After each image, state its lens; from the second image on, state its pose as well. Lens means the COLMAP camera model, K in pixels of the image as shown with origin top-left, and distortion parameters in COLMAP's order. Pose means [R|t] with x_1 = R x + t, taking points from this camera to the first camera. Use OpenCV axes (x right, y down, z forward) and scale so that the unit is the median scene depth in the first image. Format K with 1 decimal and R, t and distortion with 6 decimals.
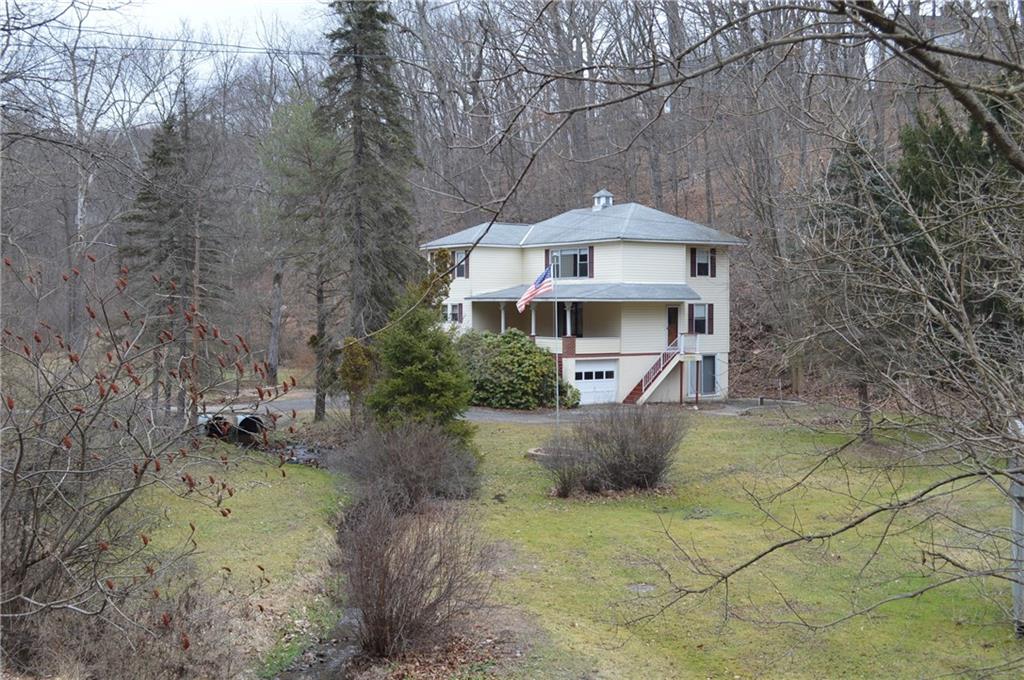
lens RADIAL K [[1147.0, 0, 512.0], [0, 1147.0, 340.0], [0, 0, 1]] dist [-0.035913, -0.012098]
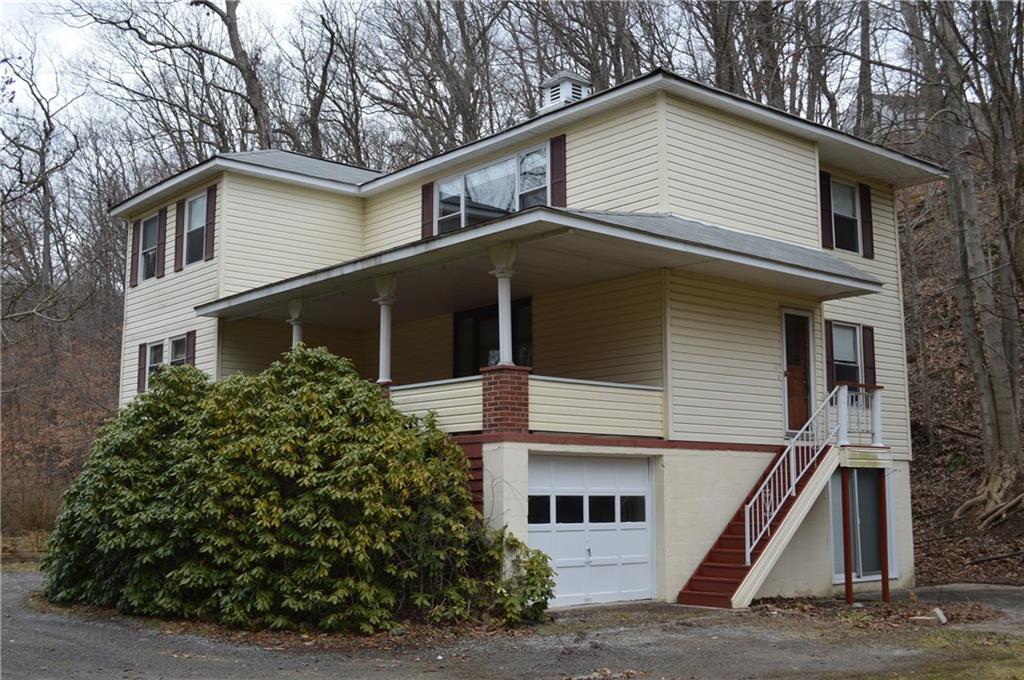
lens RADIAL K [[1147.0, 0, 512.0], [0, 1147.0, 340.0], [0, 0, 1]] dist [-0.035913, -0.012098]
pose [[0.993681, 0.013133, 0.111471, 0.018840], [0.006390, 0.984903, -0.172992, 0.039370], [-0.112060, 0.172611, 0.978595, 0.711324]]
